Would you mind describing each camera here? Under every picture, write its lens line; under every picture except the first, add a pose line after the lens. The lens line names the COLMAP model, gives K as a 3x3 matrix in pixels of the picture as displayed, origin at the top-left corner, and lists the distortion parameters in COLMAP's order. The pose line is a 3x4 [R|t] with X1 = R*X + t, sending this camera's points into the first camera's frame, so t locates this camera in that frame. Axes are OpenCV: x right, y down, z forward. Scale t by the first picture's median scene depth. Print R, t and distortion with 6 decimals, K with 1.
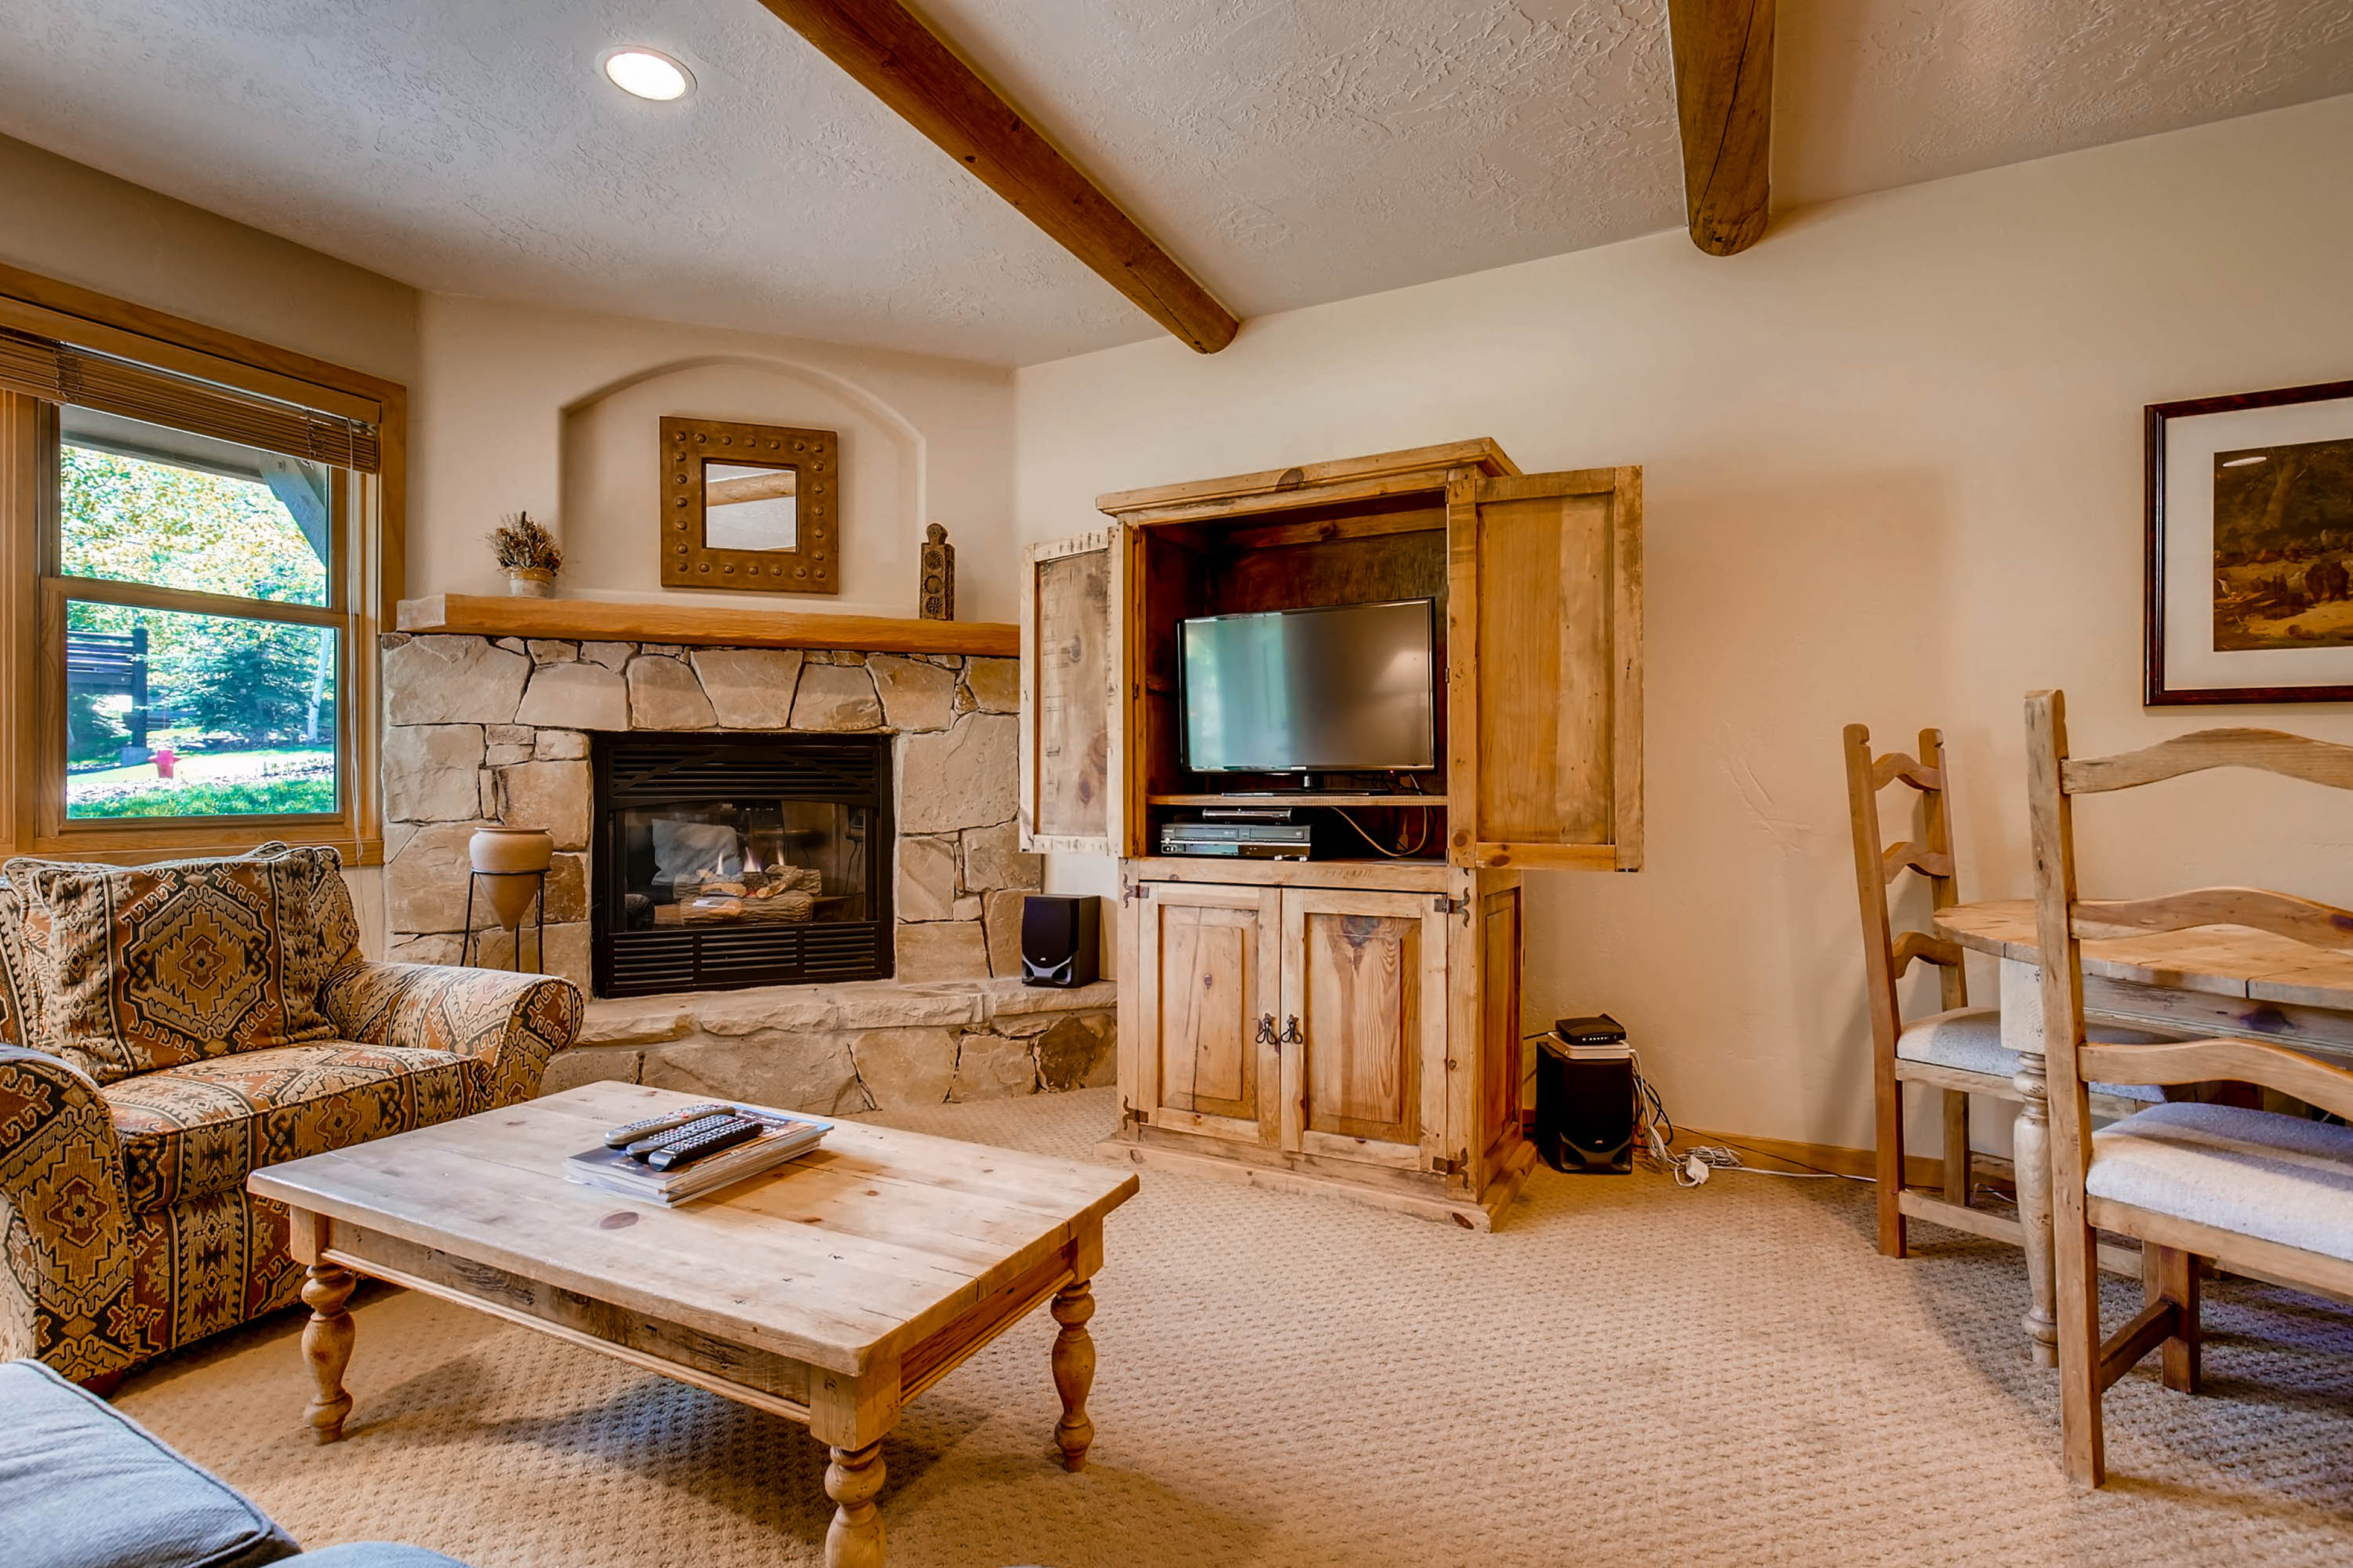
lens RADIAL K [[1114.7, 0, 1175.1], [0, 1114.7, 783.2], [0, 0, 1]] dist [0.000817, -0.000626]
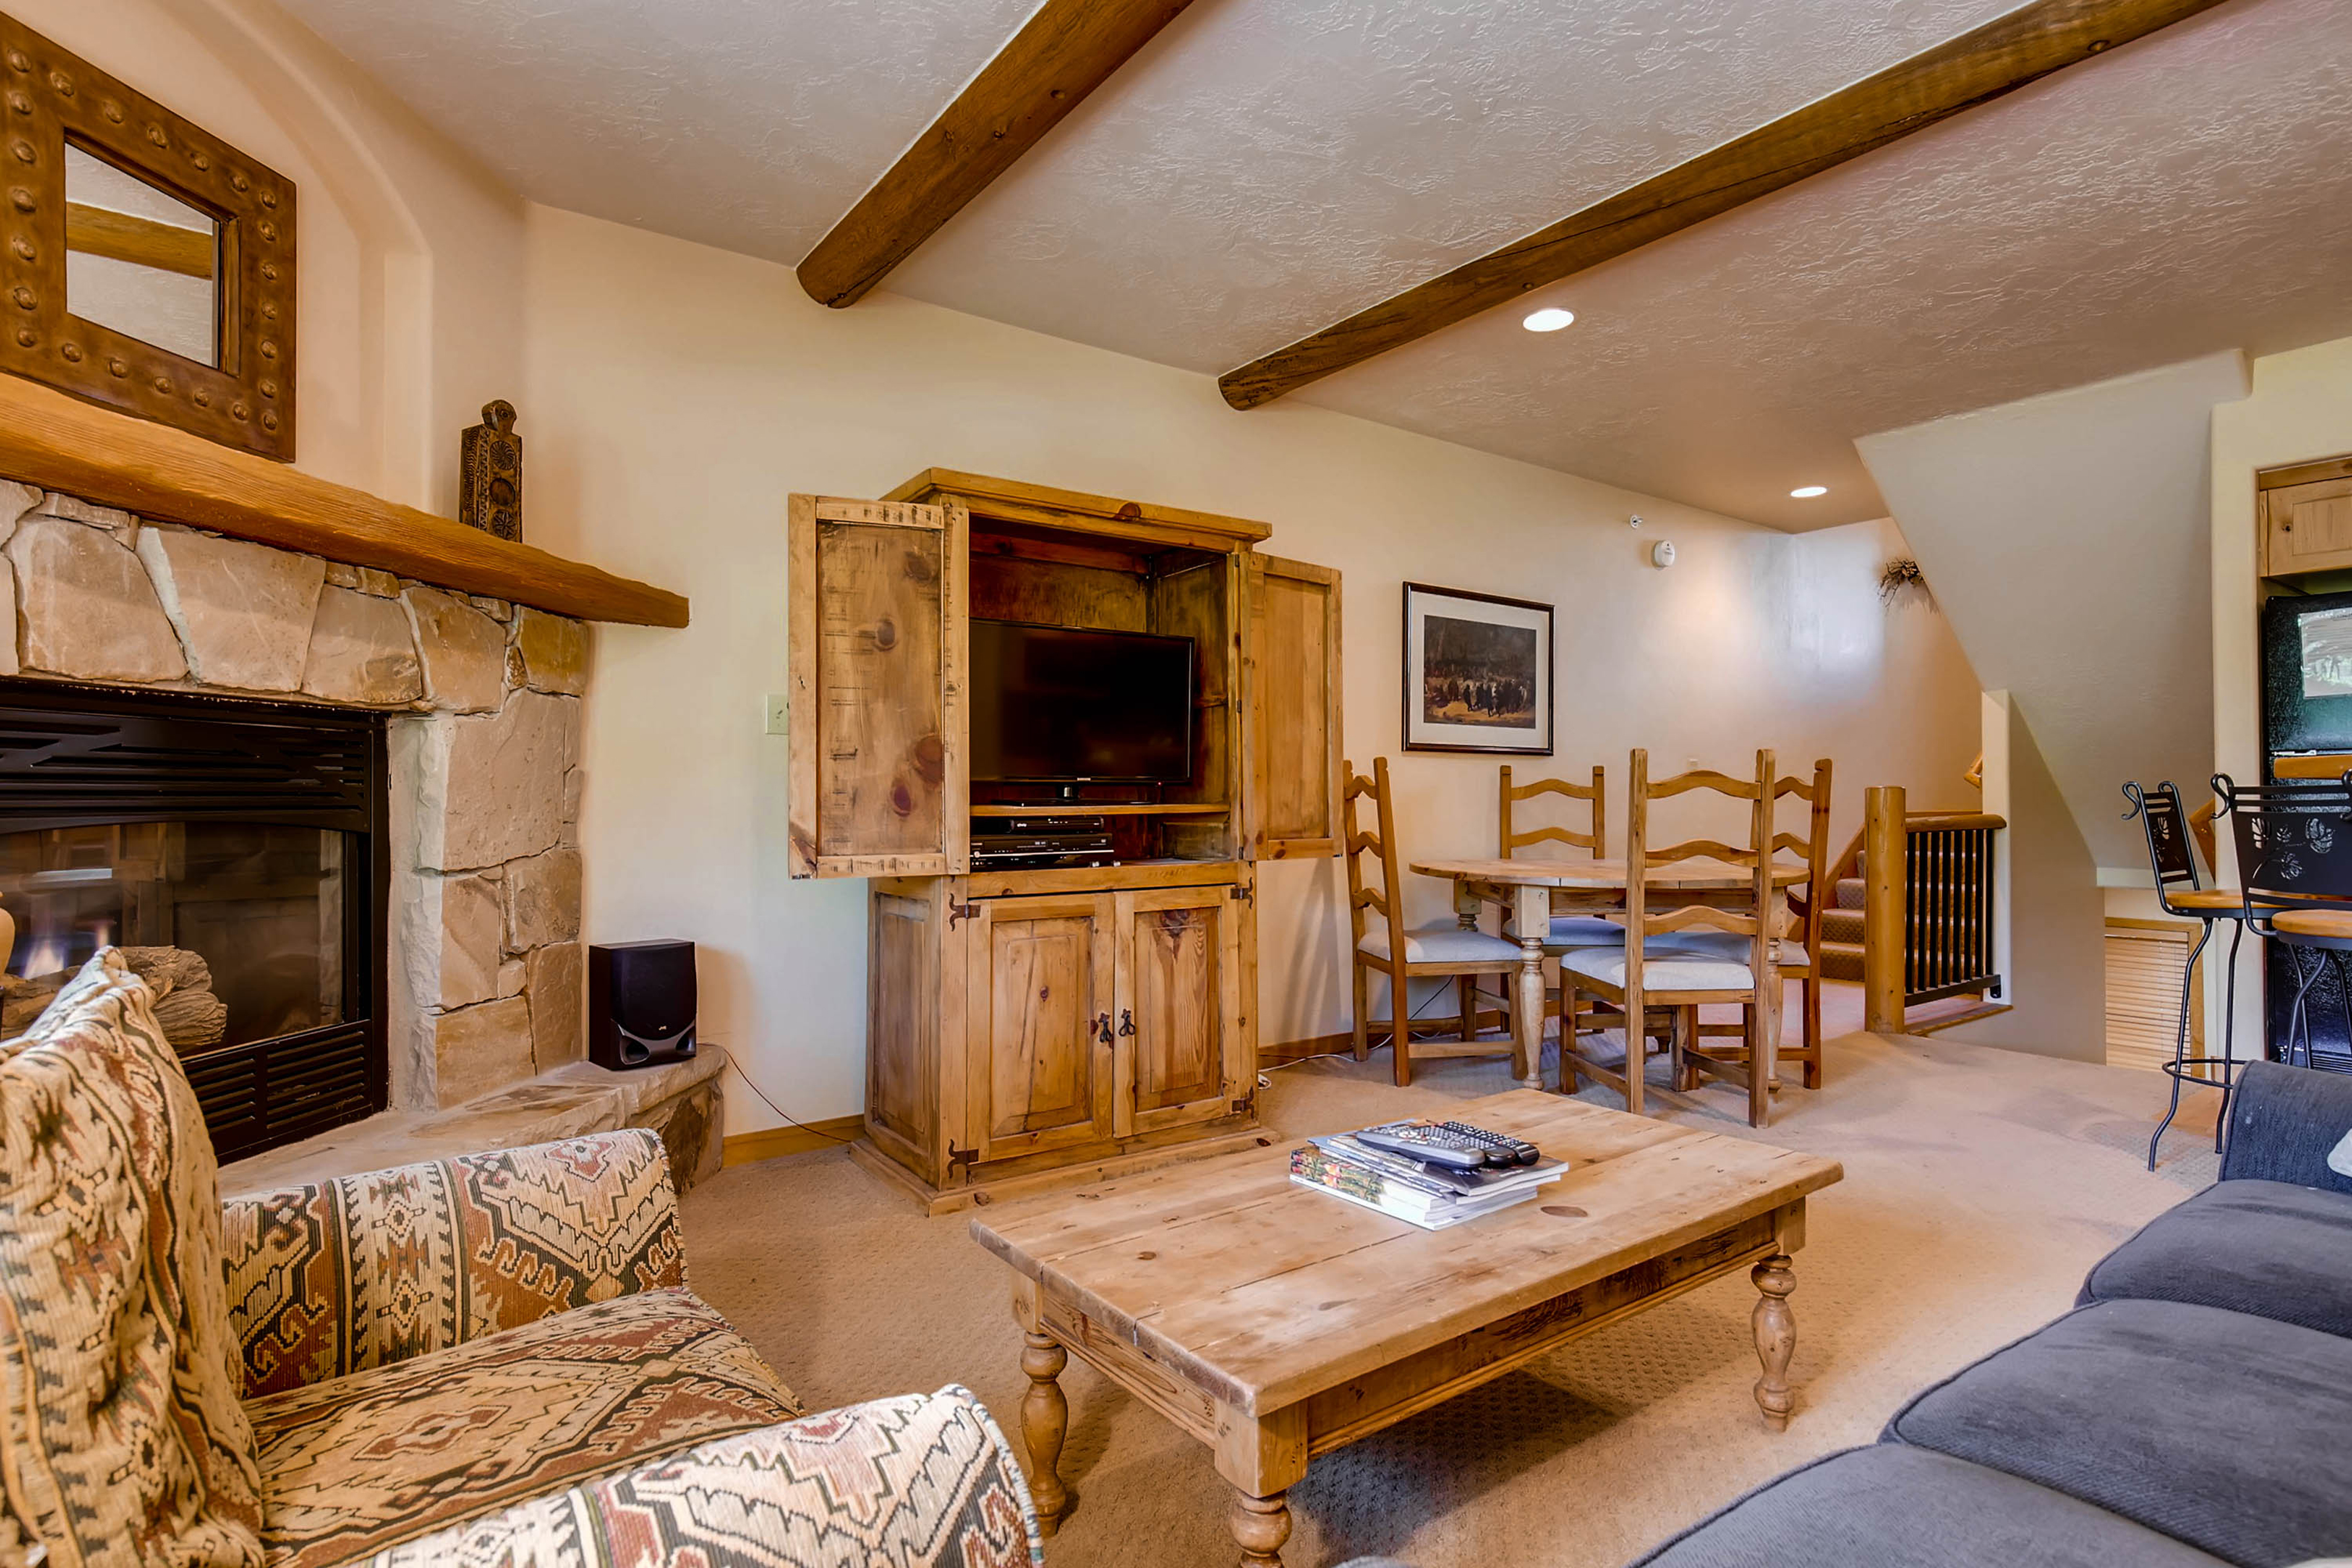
lens RADIAL K [[1169.3, 0, 1177.6], [0, 1169.3, 784.6], [0, 0, 1]] dist [0.010628, -0.001341]
pose [[0.460006, 0.009614, 0.887864, -0.741181], [-0.001141, 0.999947, -0.010236, 0.002550], [-0.887915, 0.003695, 0.459993, 0.369220]]
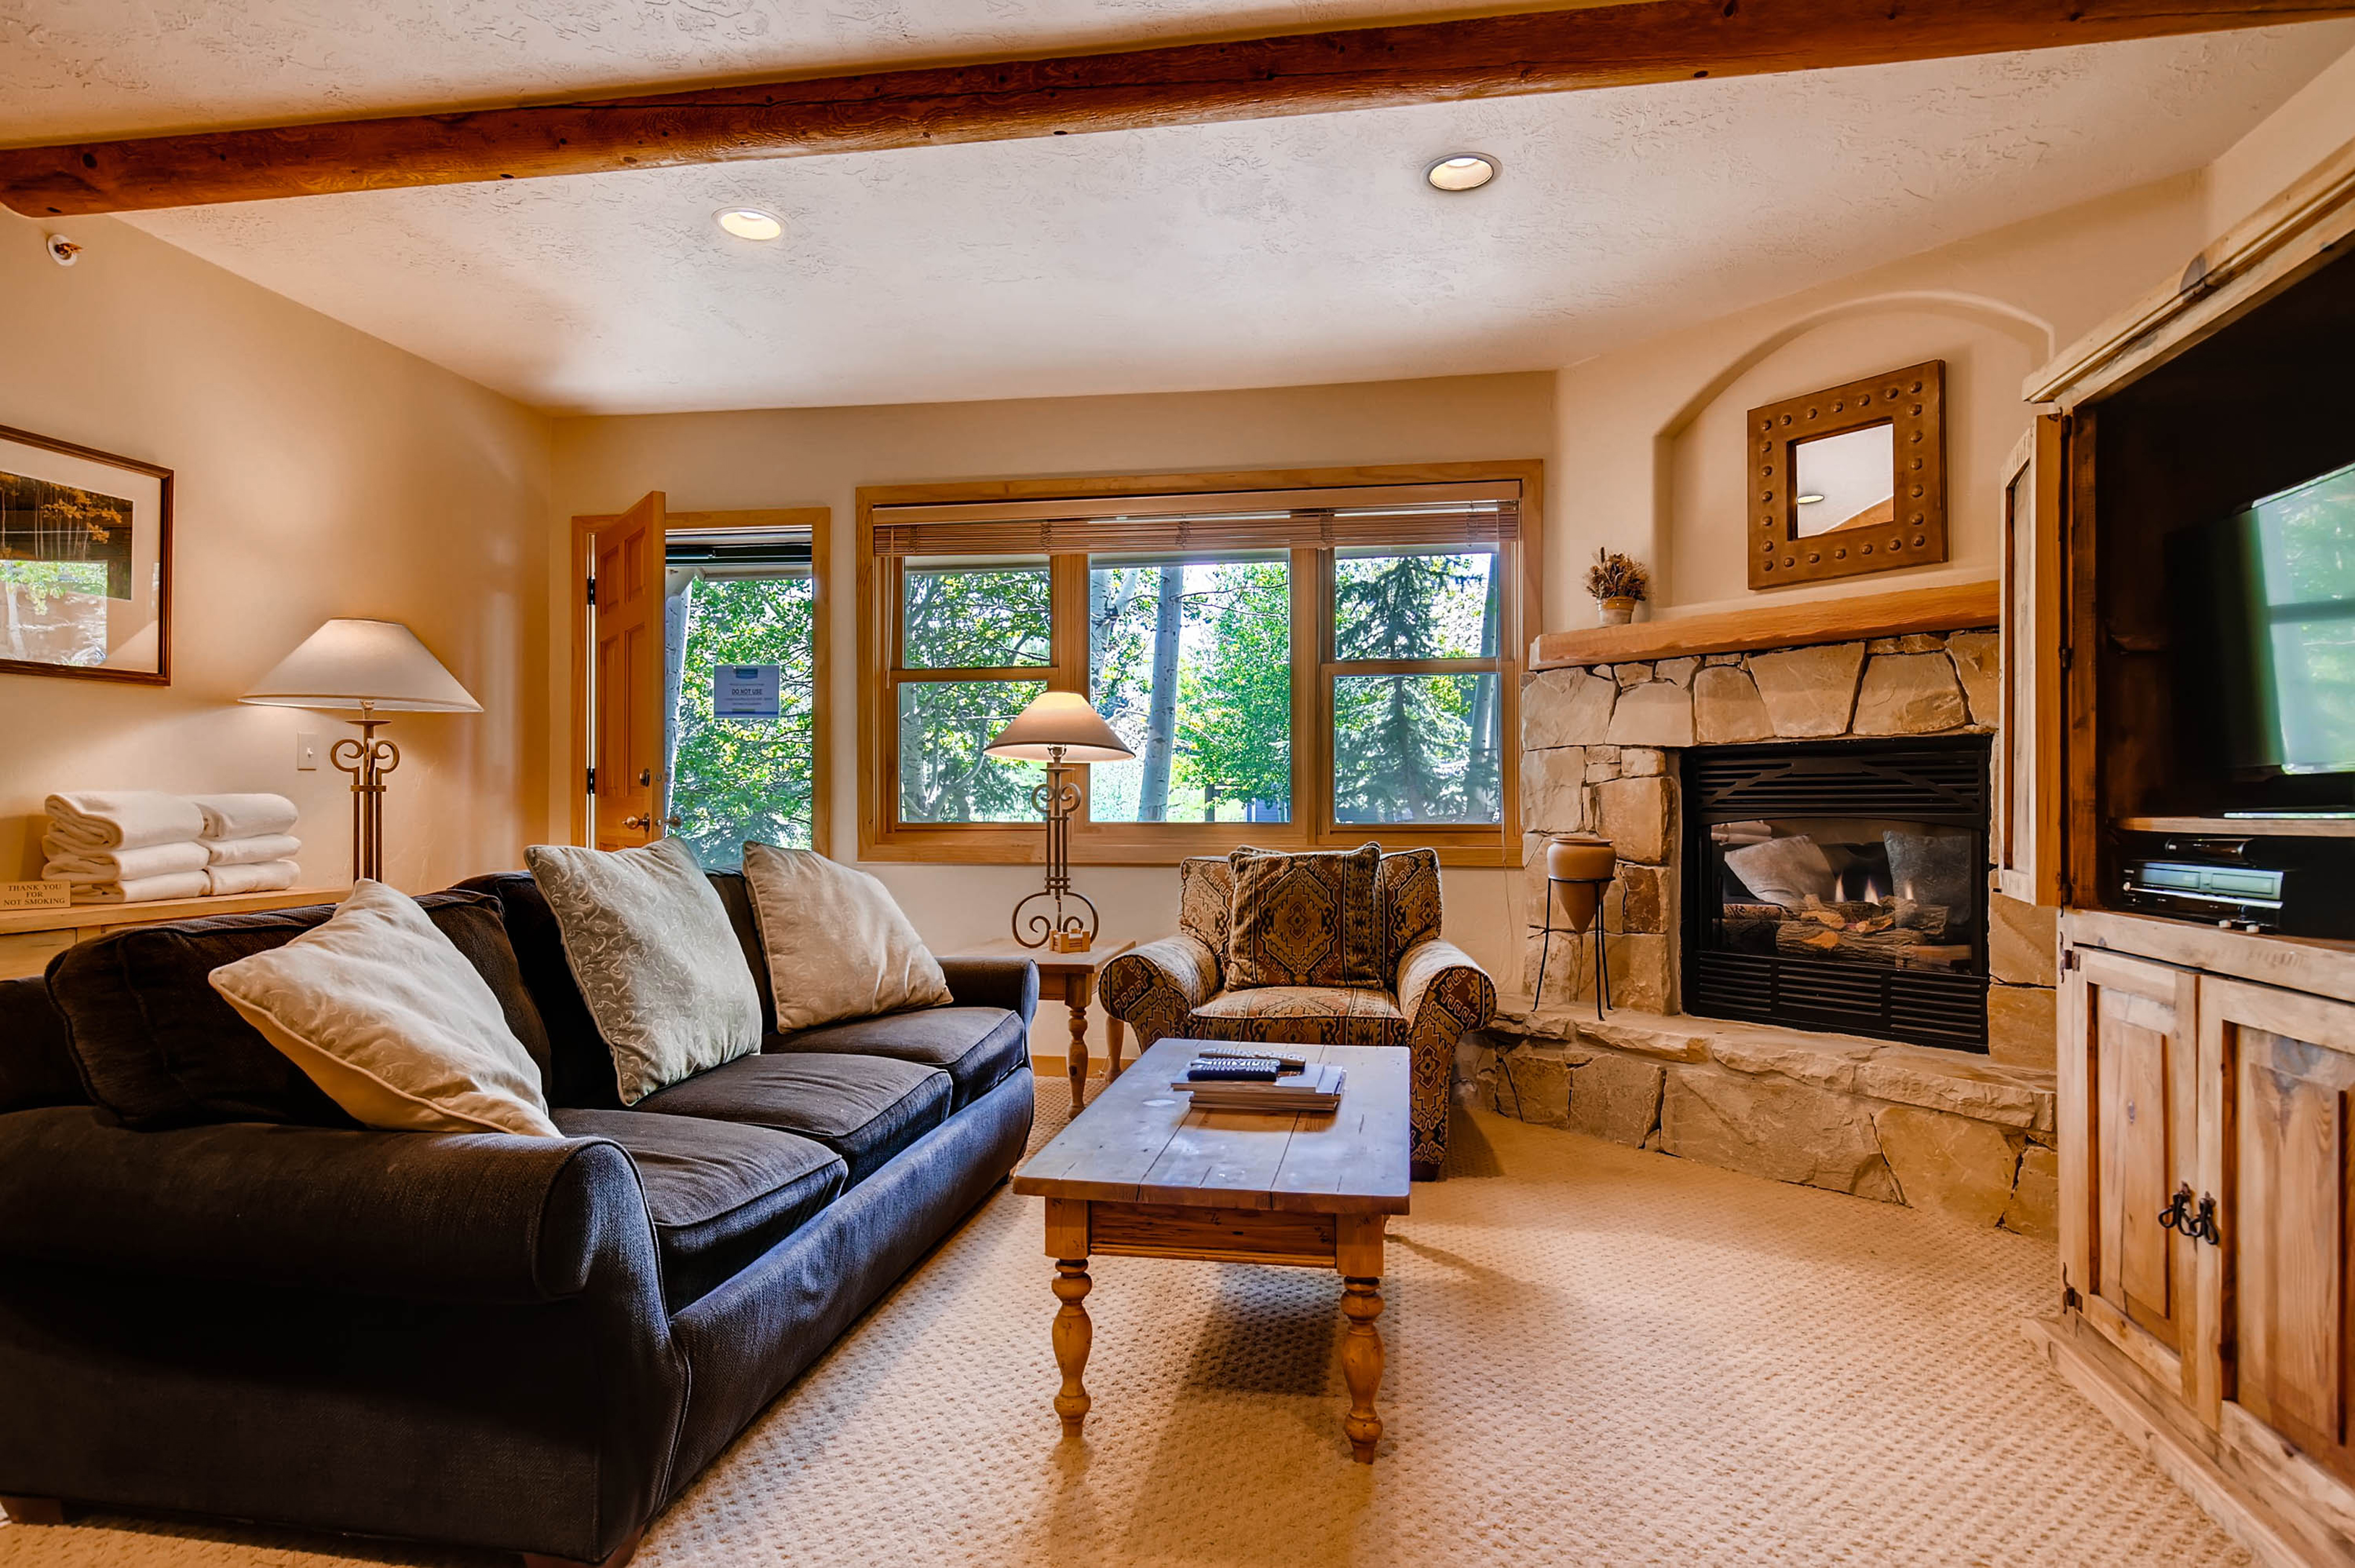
lens RADIAL K [[1311.4, 0, 1181.4], [0, 1311.4, 805.3], [0, 0, 1]] dist [0.011970, -0.000909]
pose [[0.290337, 0.002226, -0.956922, 0.517825], [0.000565, 0.999997, 0.002498, 0.002416], [0.956924, -0.001266, 0.290335, 0.240869]]
